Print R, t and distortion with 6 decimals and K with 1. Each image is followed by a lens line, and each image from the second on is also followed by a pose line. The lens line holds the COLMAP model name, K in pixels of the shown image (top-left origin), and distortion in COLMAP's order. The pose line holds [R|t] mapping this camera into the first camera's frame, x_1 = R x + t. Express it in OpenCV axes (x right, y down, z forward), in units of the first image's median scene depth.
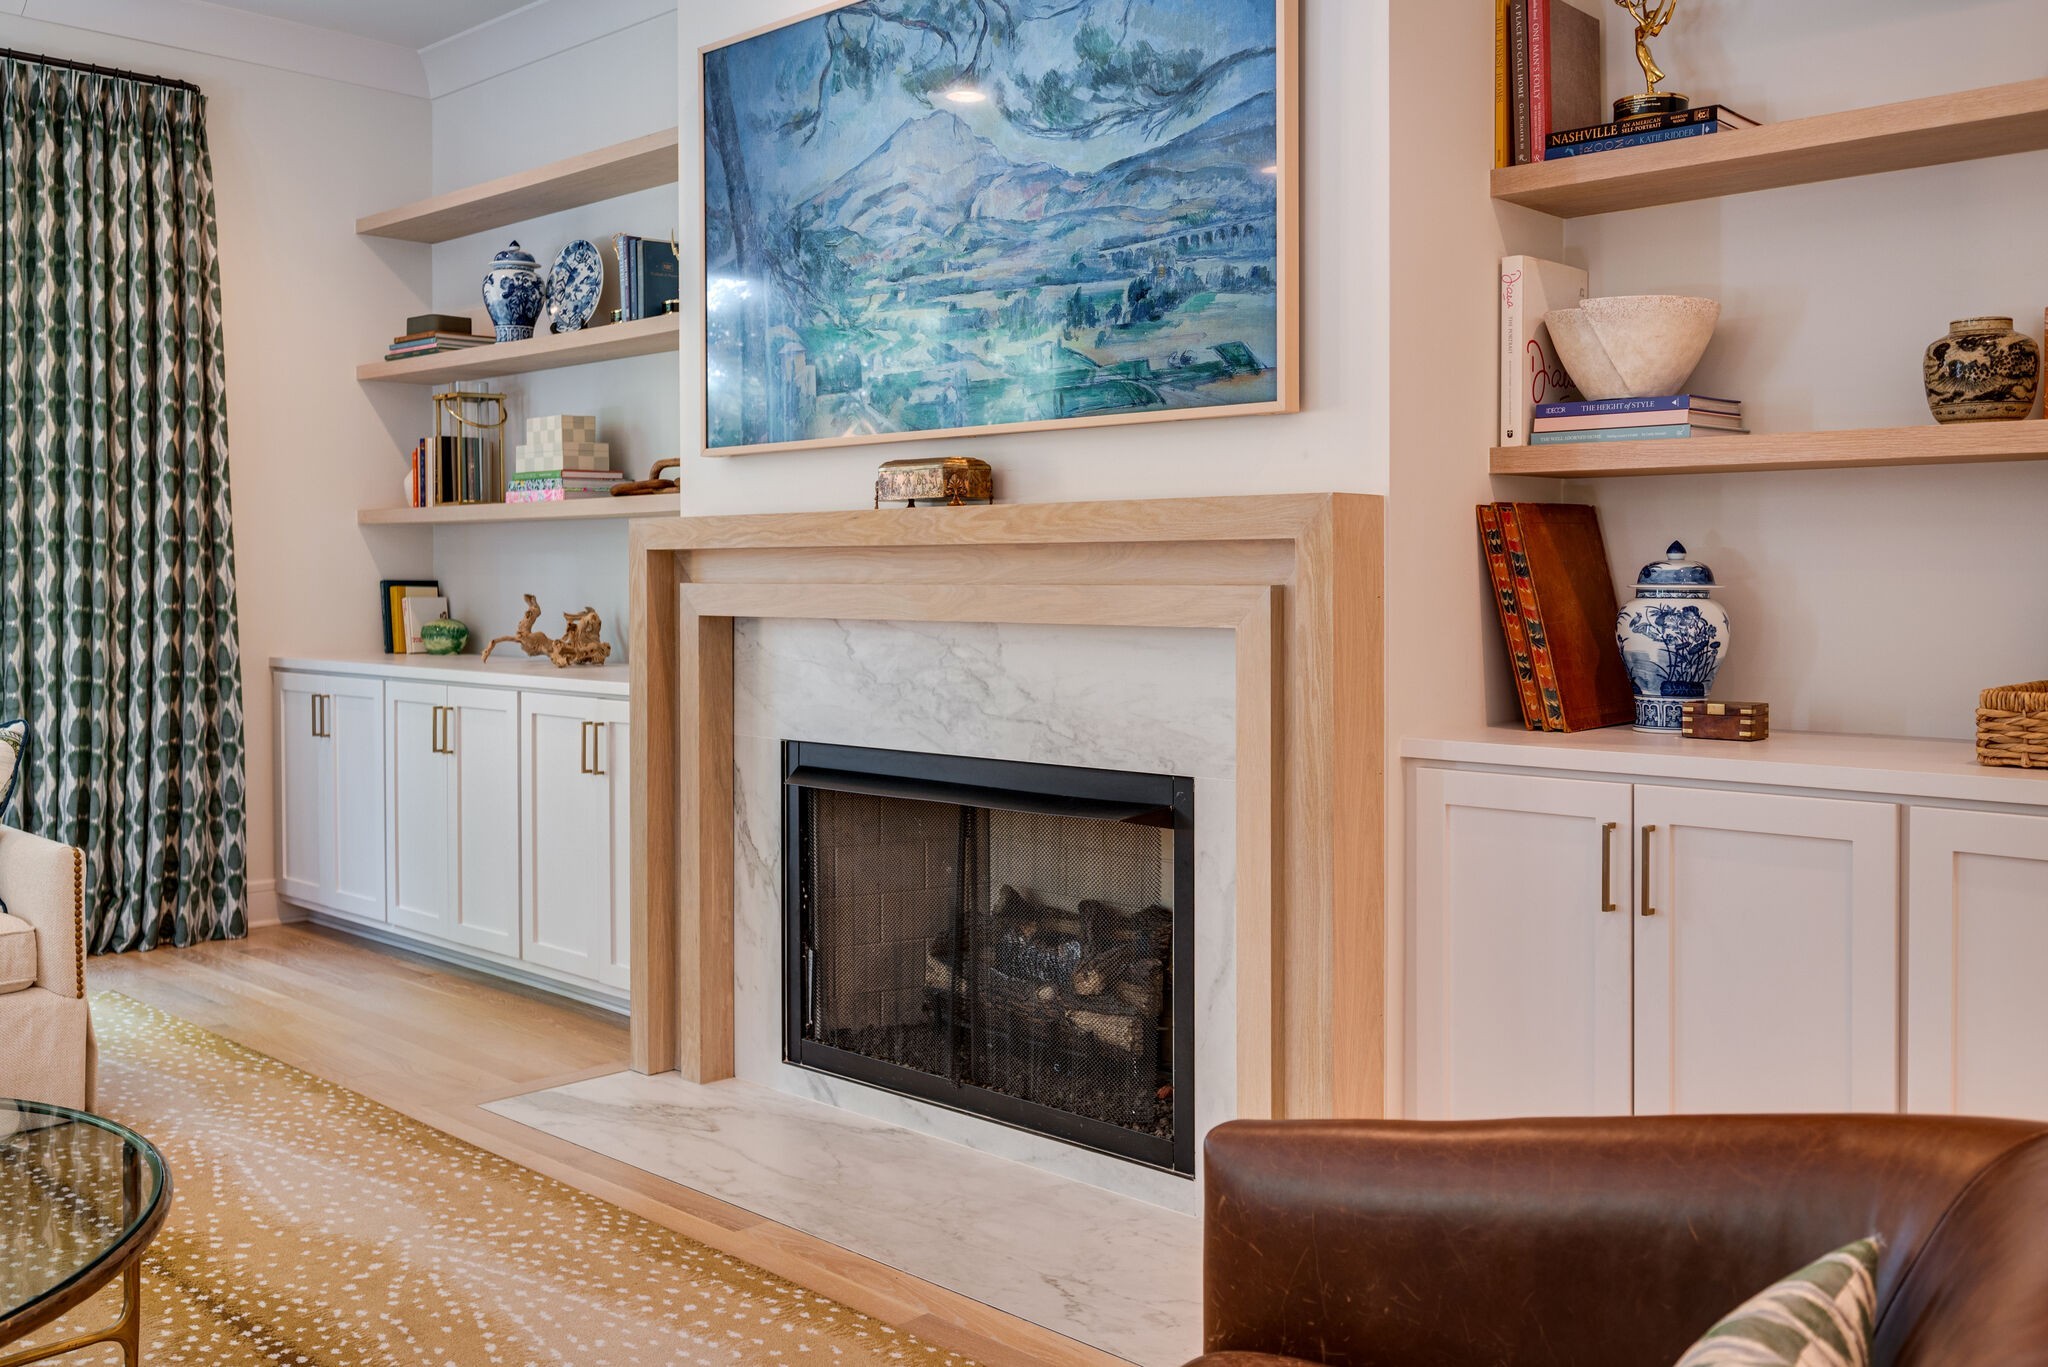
lens RADIAL K [[1791.0, 0, 1008.8], [0, 1791.0, 605.8], [0, 0, 1]] dist [-0.007825, 0.001248]
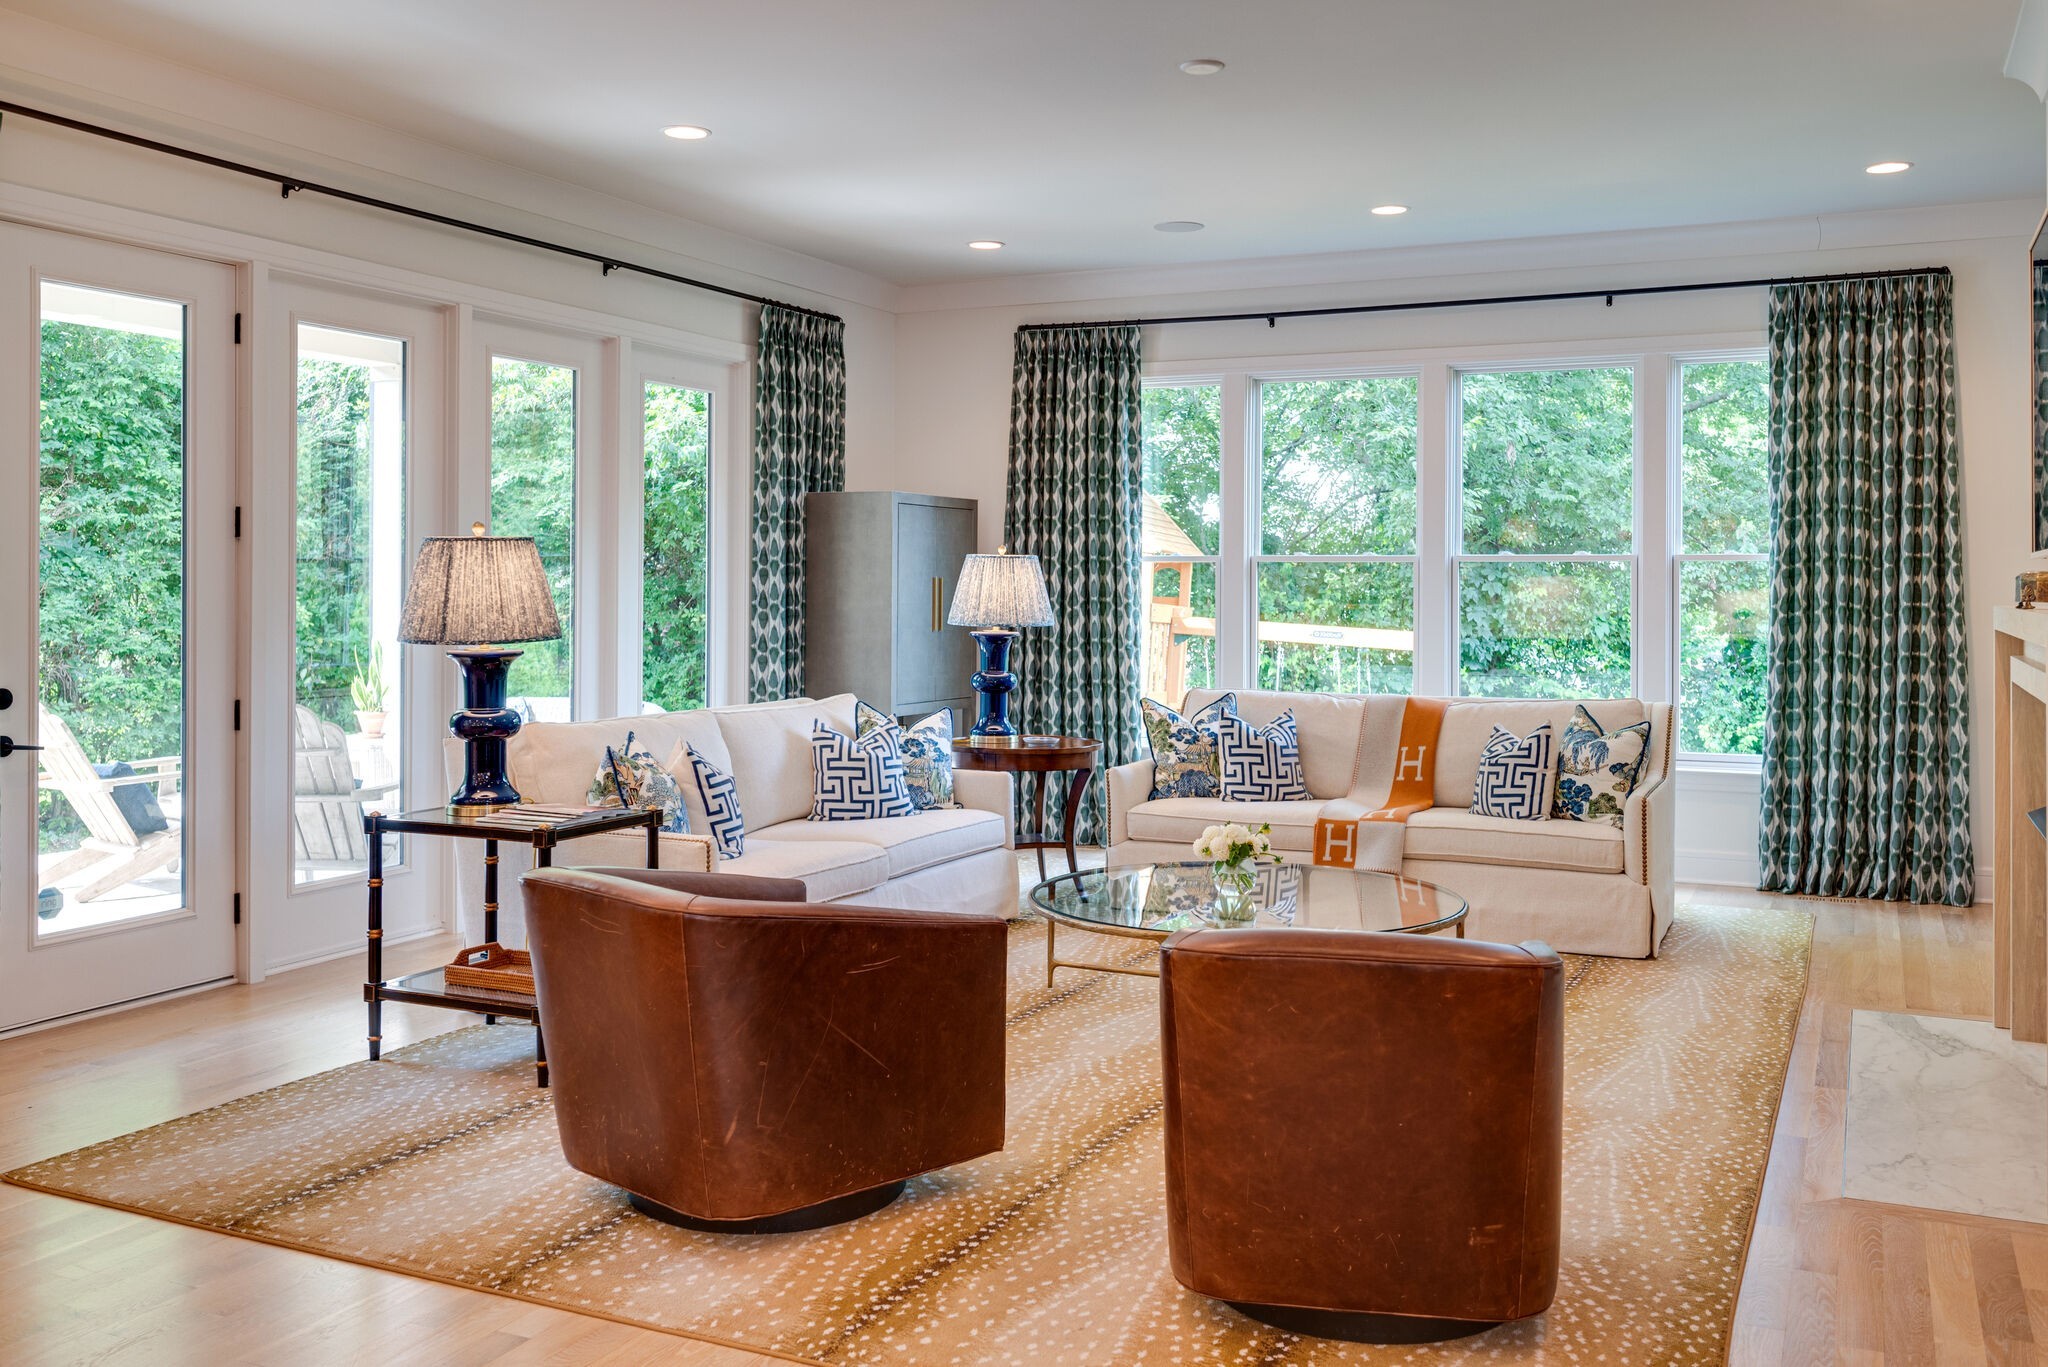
lens RADIAL K [[1791.0, 0, 1044.8], [0, 1791.0, 566.8], [0, 0, 1]] dist [-0.007825, 0.001248]
pose [[0.323706, -0.007949, -0.946124, 0.902466], [-0.018614, 0.999718, -0.014768, -0.049607], [0.945974, 0.022392, 0.323467, -0.110094]]
